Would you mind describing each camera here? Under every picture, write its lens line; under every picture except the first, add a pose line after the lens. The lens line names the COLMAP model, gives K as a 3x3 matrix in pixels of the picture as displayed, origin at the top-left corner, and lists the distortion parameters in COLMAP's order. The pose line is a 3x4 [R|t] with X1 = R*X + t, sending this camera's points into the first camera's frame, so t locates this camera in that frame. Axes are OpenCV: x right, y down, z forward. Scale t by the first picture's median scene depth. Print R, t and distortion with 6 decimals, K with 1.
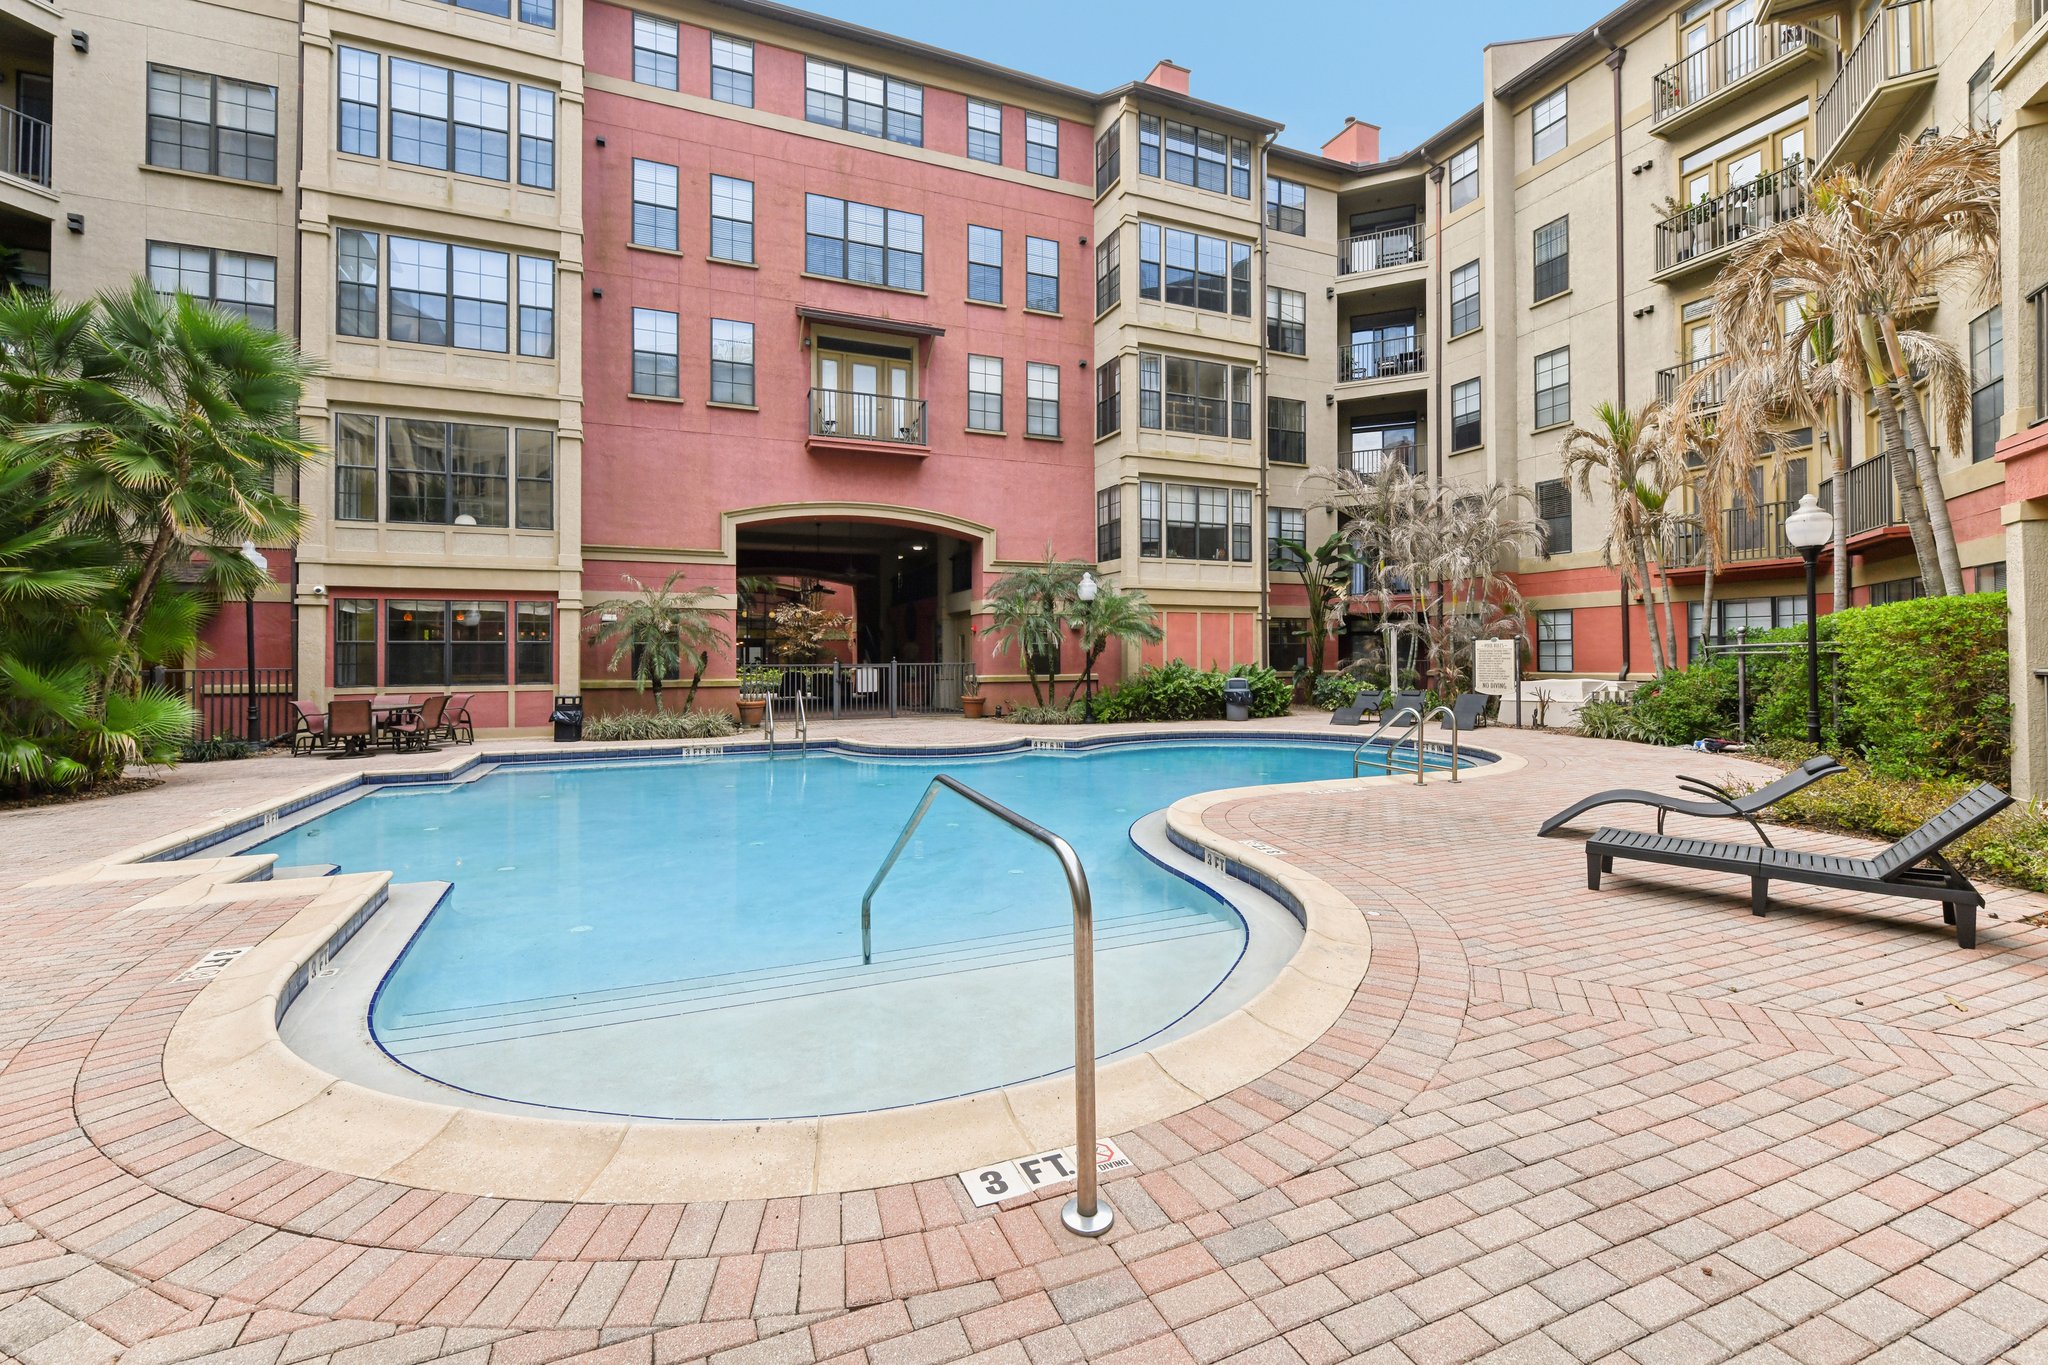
lens RADIAL K [[847.3, 0, 1002.2], [0, 847.3, 652.7], [0, 0, 1]] dist [-0.000338, -0.000194]
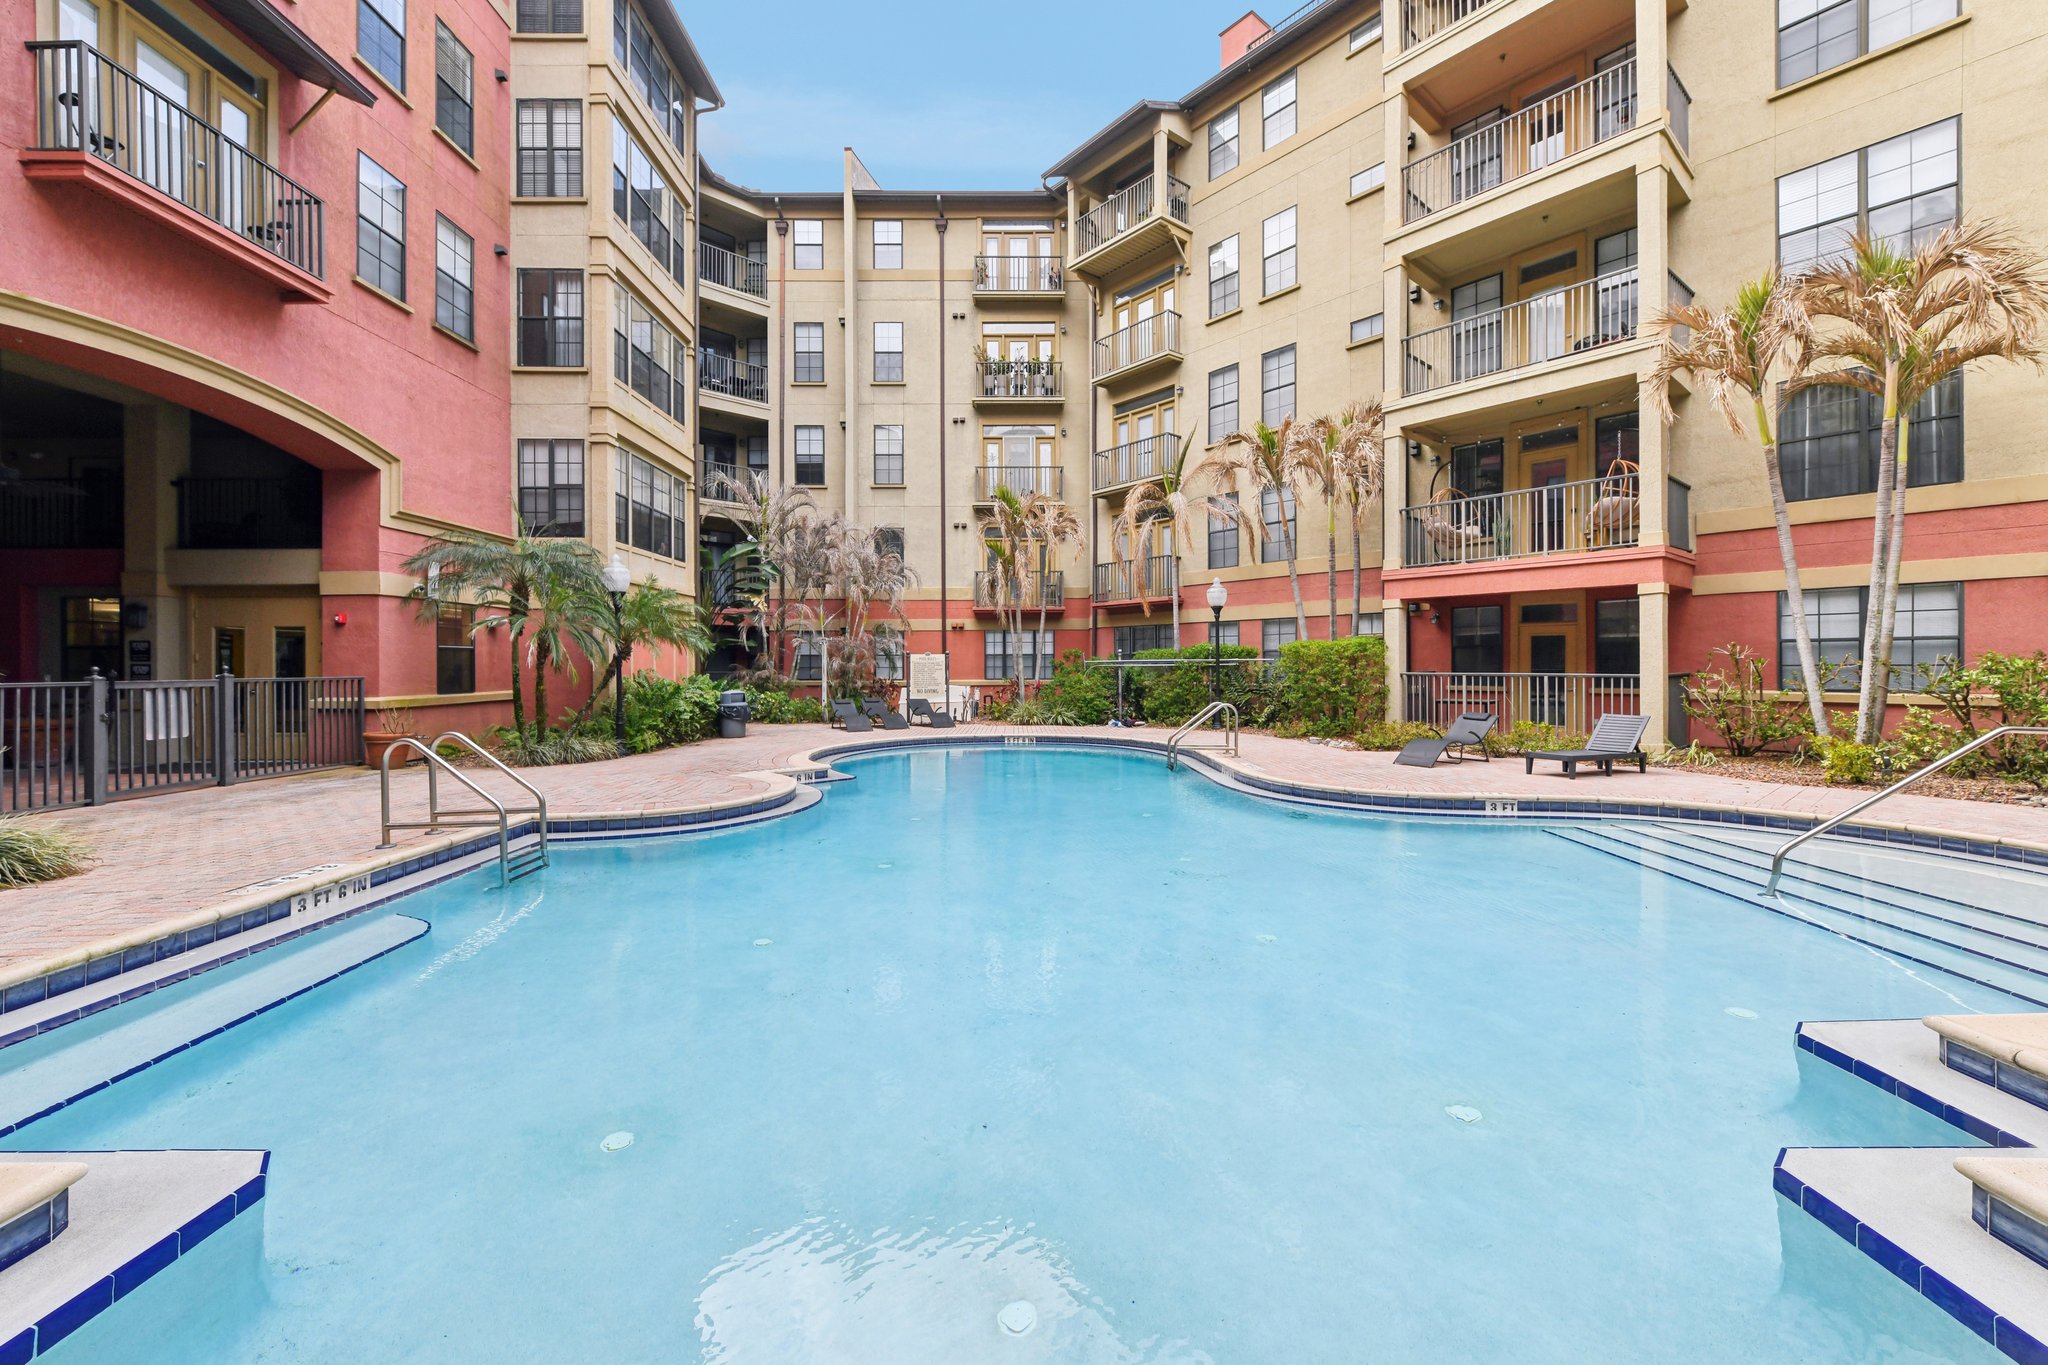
lens RADIAL K [[808.6, 0, 1026.1], [0, 808.6, 679.3], [0, 0, 1]] dist [0.001070, 0.000164]
pose [[0.367700, -0.010224, 0.929888, -0.385291], [-0.007290, 0.999877, 0.013876, 0.003532], [-0.929916, -0.011882, 0.367581, 0.348558]]
